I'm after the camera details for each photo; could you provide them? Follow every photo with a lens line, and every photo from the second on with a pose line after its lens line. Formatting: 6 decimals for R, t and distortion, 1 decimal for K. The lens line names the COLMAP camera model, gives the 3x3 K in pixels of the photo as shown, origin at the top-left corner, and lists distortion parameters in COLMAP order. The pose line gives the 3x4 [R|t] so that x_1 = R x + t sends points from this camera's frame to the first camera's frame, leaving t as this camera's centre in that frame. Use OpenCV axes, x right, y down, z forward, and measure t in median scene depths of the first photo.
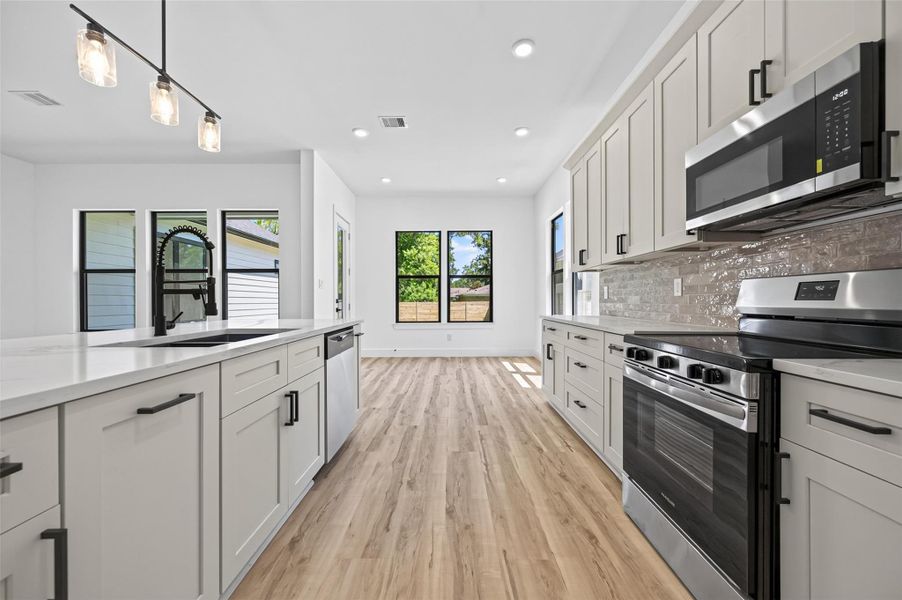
lens RADIAL K [[349.2, 0, 451.6], [0, 349.2, 302.0], [0, 0, 1]] dist [0.005944, -0.002314]
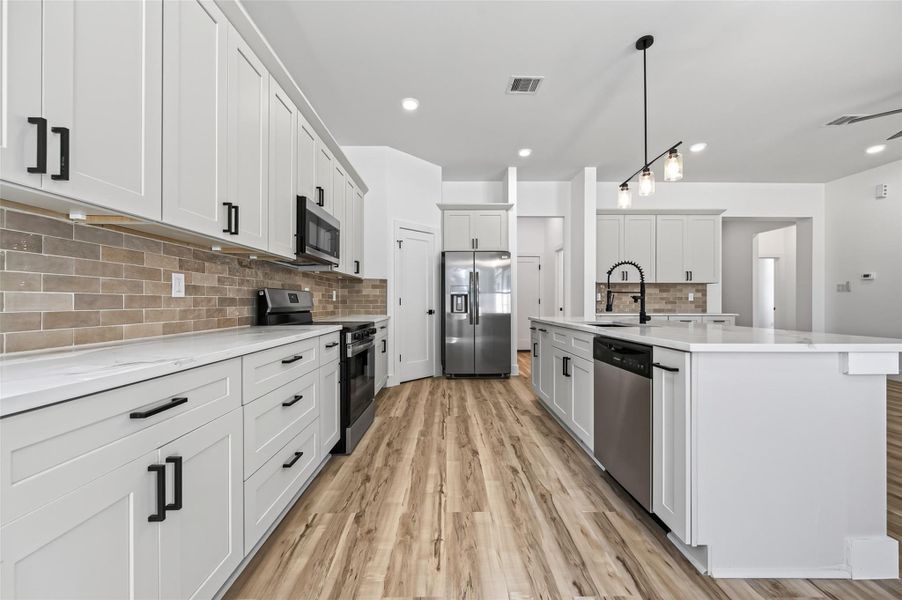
lens RADIAL K [[349.2, 0, 451.7], [0, 349.2, 302.1], [0, 0, 1]] dist [0.005944, -0.002314]
pose [[-0.999959, -0.000252, -0.009088, 0.095563], [-0.000288, 0.999992, 0.003970, -0.012668], [0.009087, 0.003972, -0.999951, 2.210840]]
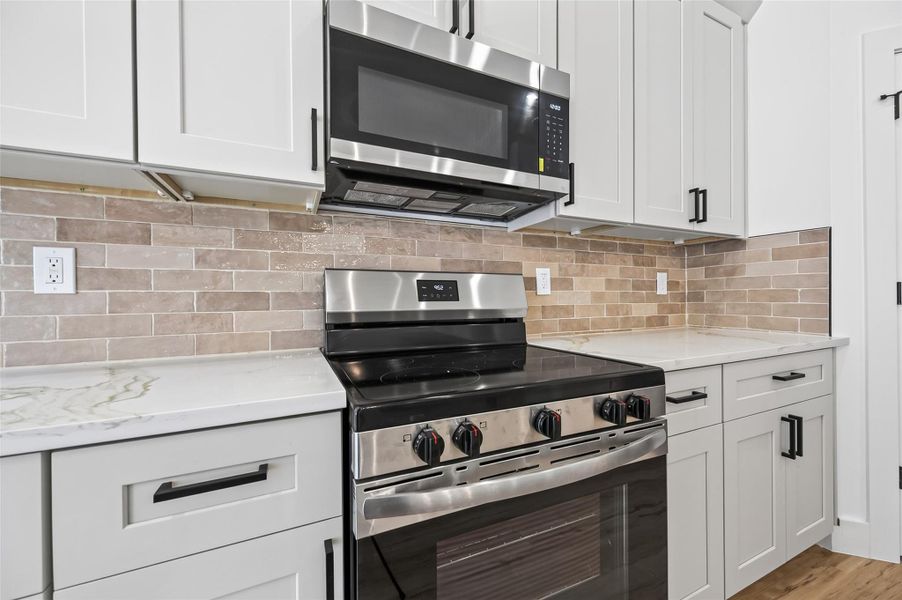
lens RADIAL K [[349.2, 0, 451.1], [0, 349.2, 302.2], [0, 0, 1]] dist [0.005944, -0.002314]
pose [[-0.419194, -0.002606, 0.907893, 0.154575], [0.012890, 0.999878, 0.008822, -0.007587], [-0.907805, 0.015401, -0.419110, 0.973698]]
